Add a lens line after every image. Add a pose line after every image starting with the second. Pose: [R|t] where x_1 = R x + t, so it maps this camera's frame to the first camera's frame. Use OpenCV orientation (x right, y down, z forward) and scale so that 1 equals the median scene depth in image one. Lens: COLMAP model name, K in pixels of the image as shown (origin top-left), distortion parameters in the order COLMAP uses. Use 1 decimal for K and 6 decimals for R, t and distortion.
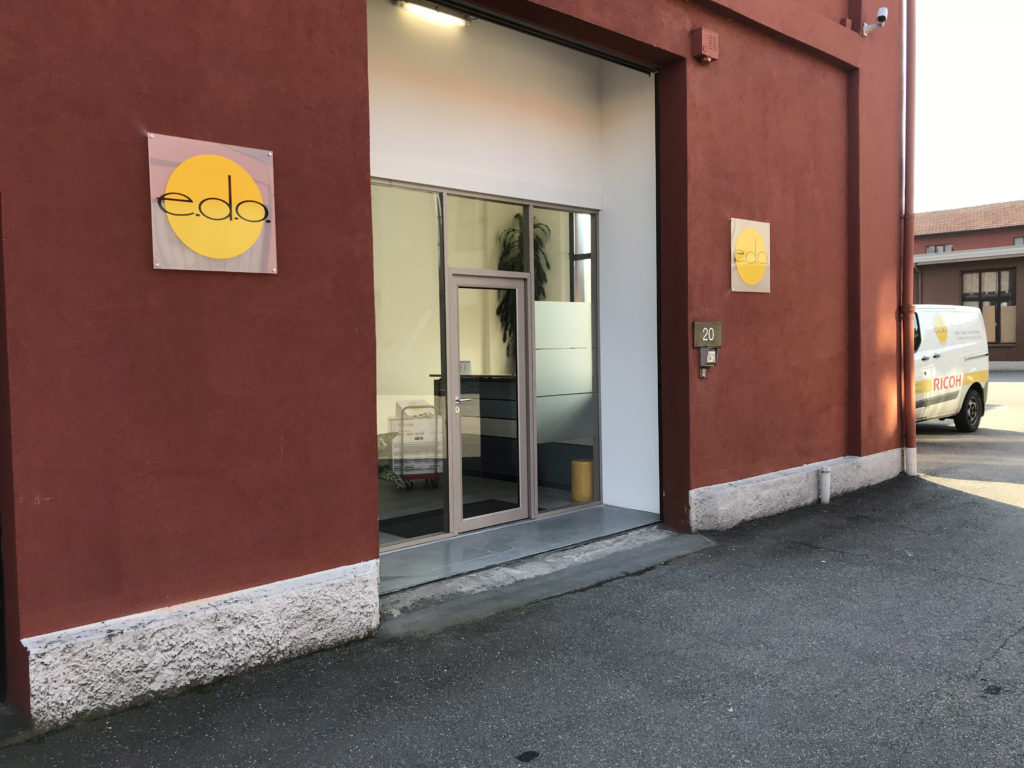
lens RADIAL K [[841.6, 0, 512.1], [0, 841.6, 375.2], [0, 0, 1]] dist [0.004236, 0.008152]
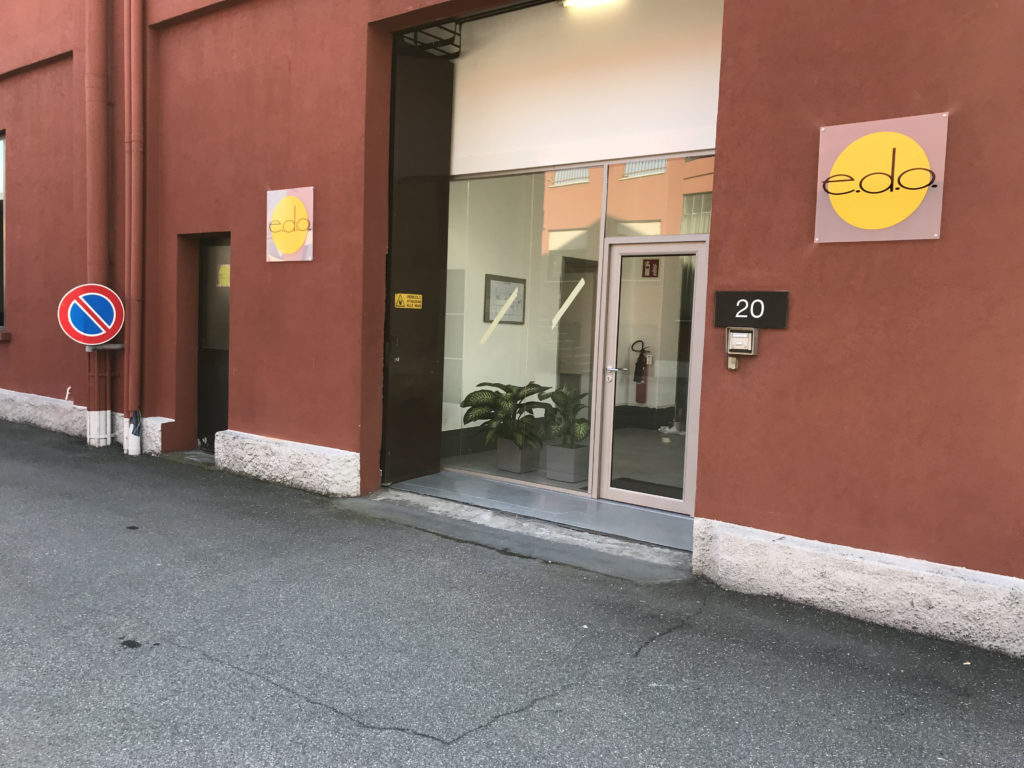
lens RADIAL K [[825.7, 0, 512.0], [0, 825.7, 384.0], [0, 0, 1]] dist [0.009681, -0.000772]
pose [[0.169241, 0.103066, -0.980171, 1.055428], [-0.073525, 0.993066, 0.091726, -0.042488], [0.982828, 0.056543, 0.175646, 0.833777]]
